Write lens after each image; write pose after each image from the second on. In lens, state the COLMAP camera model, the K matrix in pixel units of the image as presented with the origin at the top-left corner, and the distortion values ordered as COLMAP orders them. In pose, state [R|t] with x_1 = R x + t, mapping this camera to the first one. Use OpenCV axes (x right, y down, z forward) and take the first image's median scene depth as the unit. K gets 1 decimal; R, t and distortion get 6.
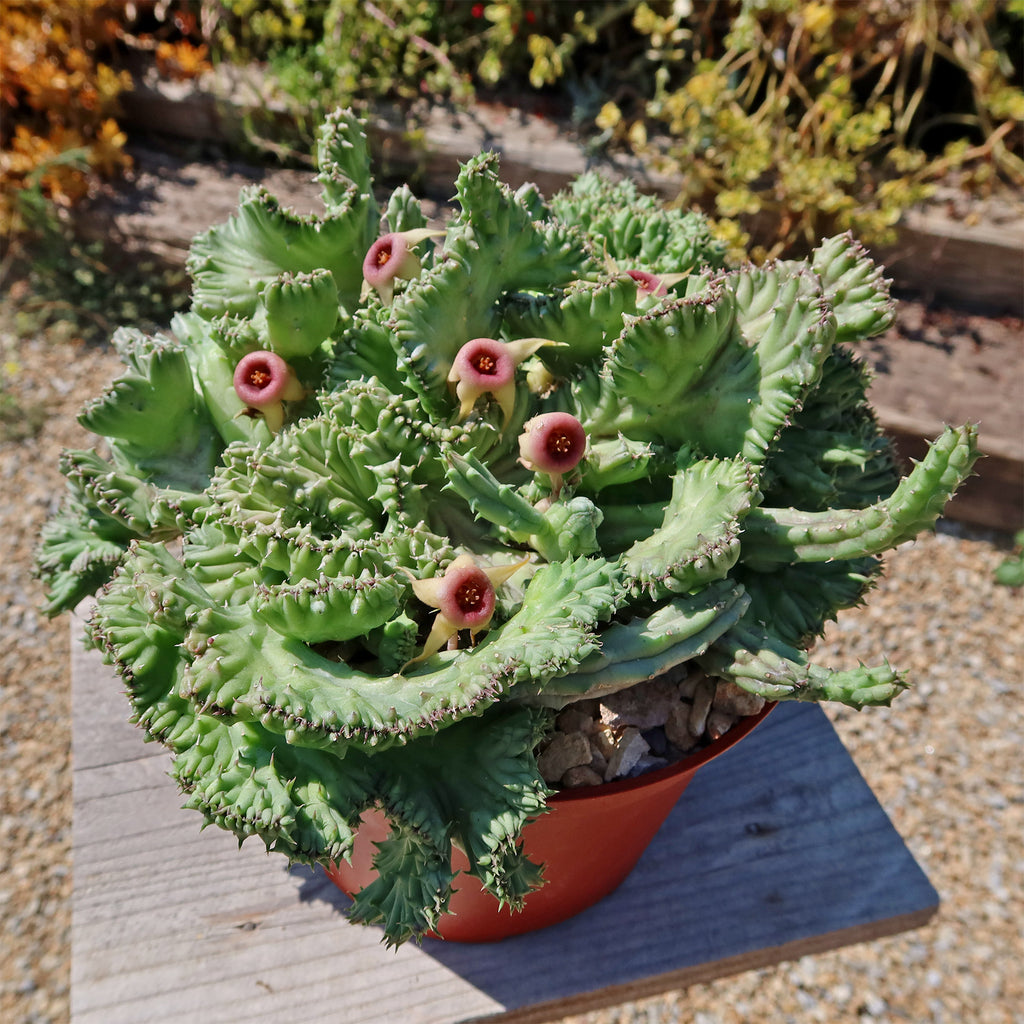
lens RADIAL K [[1011.2, 0, 484.5], [0, 1011.2, 513.7], [0, 0, 1]] dist [-0.033682, -0.023643]
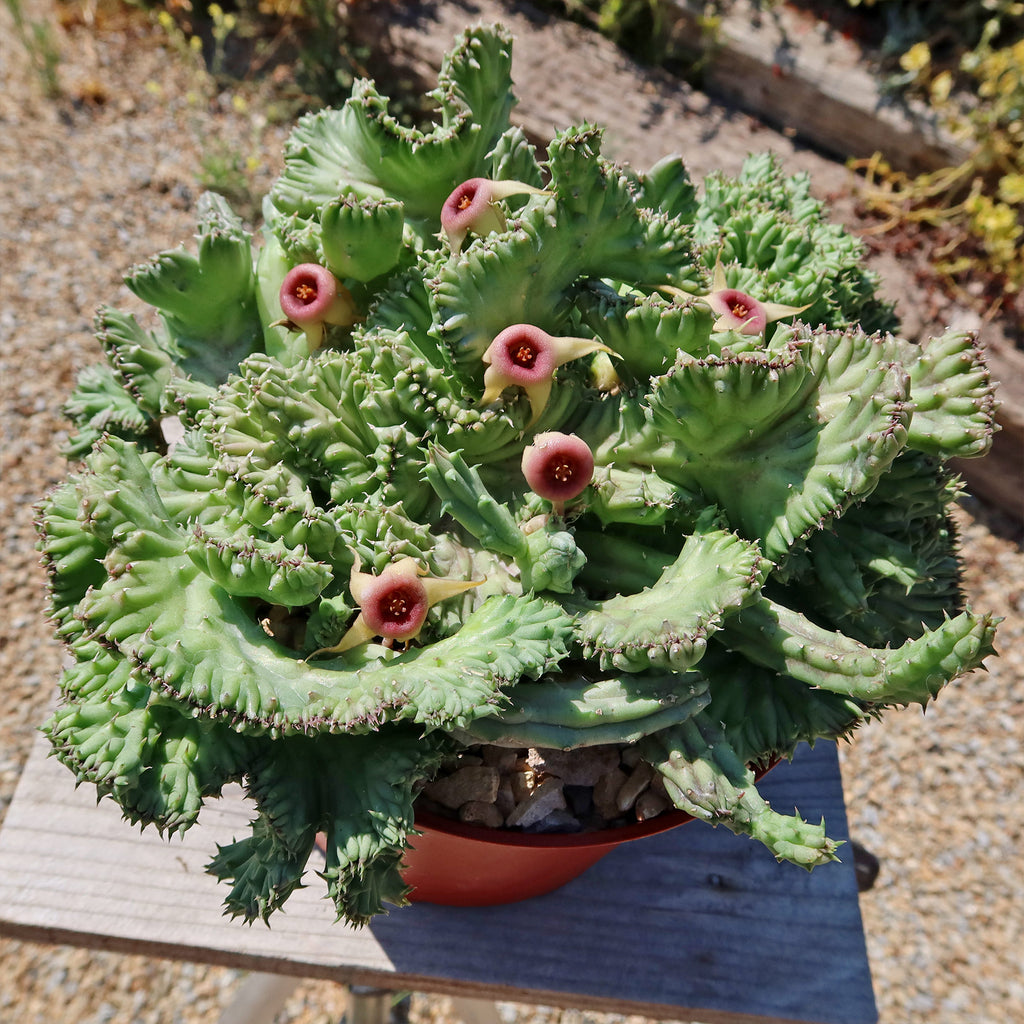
lens RADIAL K [[1016.7, 0, 526.8], [0, 1016.7, 509.9], [0, 0, 1]] dist [-0.044836, 0.006975]
pose [[0.943821, 0.310038, -0.114364, 0.149437], [-0.295355, 0.946657, 0.128867, -0.134110], [0.148217, -0.087849, 0.985045, 0.095873]]
